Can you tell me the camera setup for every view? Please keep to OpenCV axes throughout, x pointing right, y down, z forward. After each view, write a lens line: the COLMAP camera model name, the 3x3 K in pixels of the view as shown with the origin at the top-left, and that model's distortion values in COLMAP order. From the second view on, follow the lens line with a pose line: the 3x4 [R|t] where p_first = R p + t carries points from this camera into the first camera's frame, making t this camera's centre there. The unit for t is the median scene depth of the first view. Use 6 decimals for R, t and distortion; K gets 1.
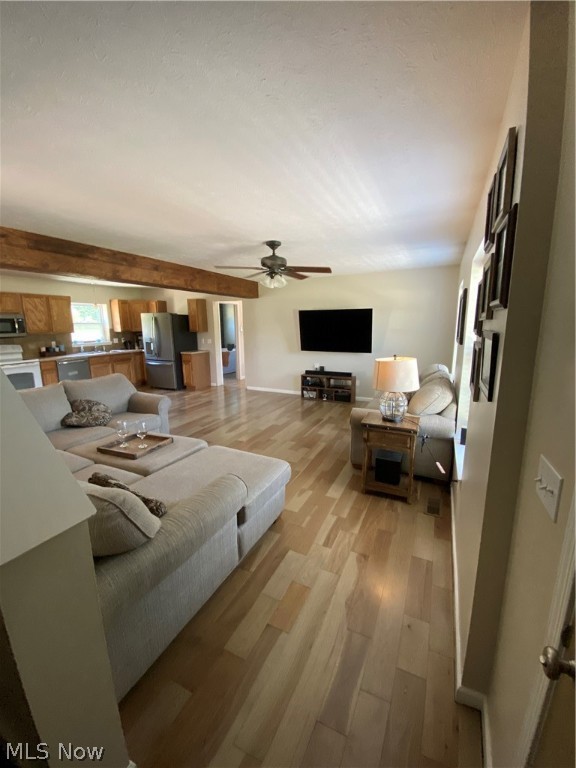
lens RADIAL K [[309.3, 0, 290.1], [0, 309.3, 383.2], [0, 0, 1]] dist [0.029008, -0.026110]
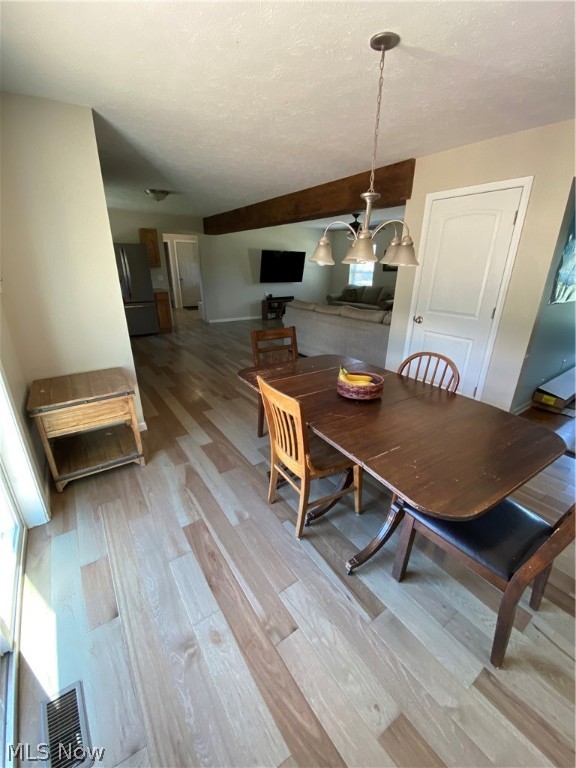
lens RADIAL K [[309.3, 0, 290.1], [0, 309.3, 383.2], [0, 0, 1]] dist [0.029008, -0.026110]
pose [[0.474973, -0.302602, 0.826337, -1.117310], [0.146114, 0.953103, 0.265038, -0.029812], [-0.867785, -0.005146, 0.496913, 0.242158]]
